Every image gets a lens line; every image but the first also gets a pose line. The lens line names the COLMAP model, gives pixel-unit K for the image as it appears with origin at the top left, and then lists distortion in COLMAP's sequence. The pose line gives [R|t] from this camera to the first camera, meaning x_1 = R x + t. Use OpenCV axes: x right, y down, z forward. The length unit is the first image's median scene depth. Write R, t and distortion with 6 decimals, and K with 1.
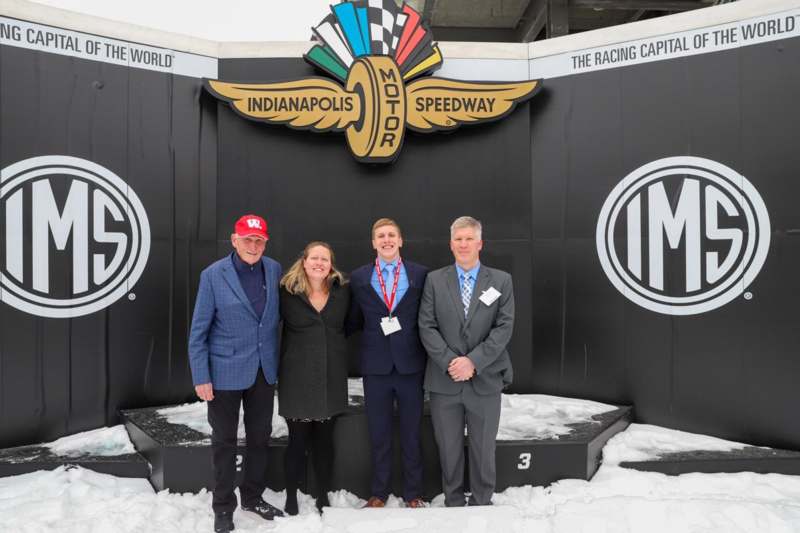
lens RADIAL K [[645.7, 0, 400.5], [0, 645.7, 263.3], [0, 0, 1]] dist [-0.034231, 0.018875]
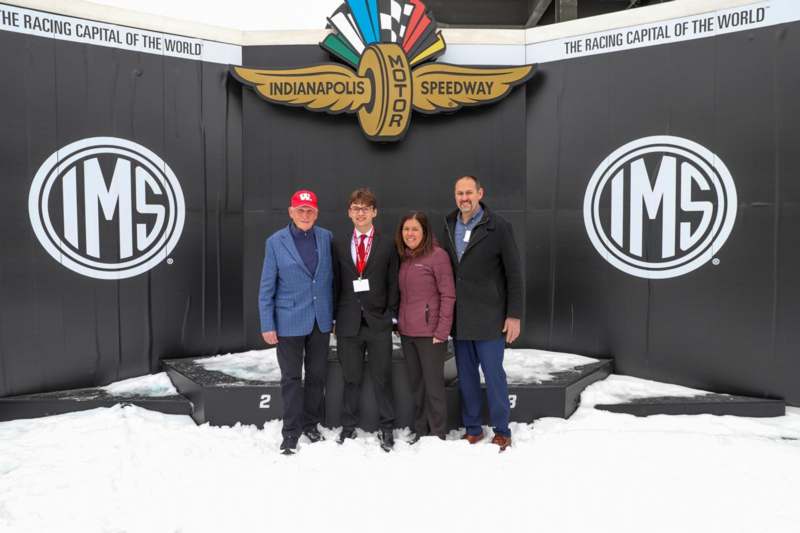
lens RADIAL K [[645.7, 0, 397.2], [0, 645.7, 268.3], [0, 0, 1]] dist [-0.034231, 0.018875]
pose [[0.999676, 0.002543, -0.025323, 0.012414], [-0.001111, 0.998409, 0.056382, -0.000269], [0.025426, -0.056336, 0.998088, -0.128420]]
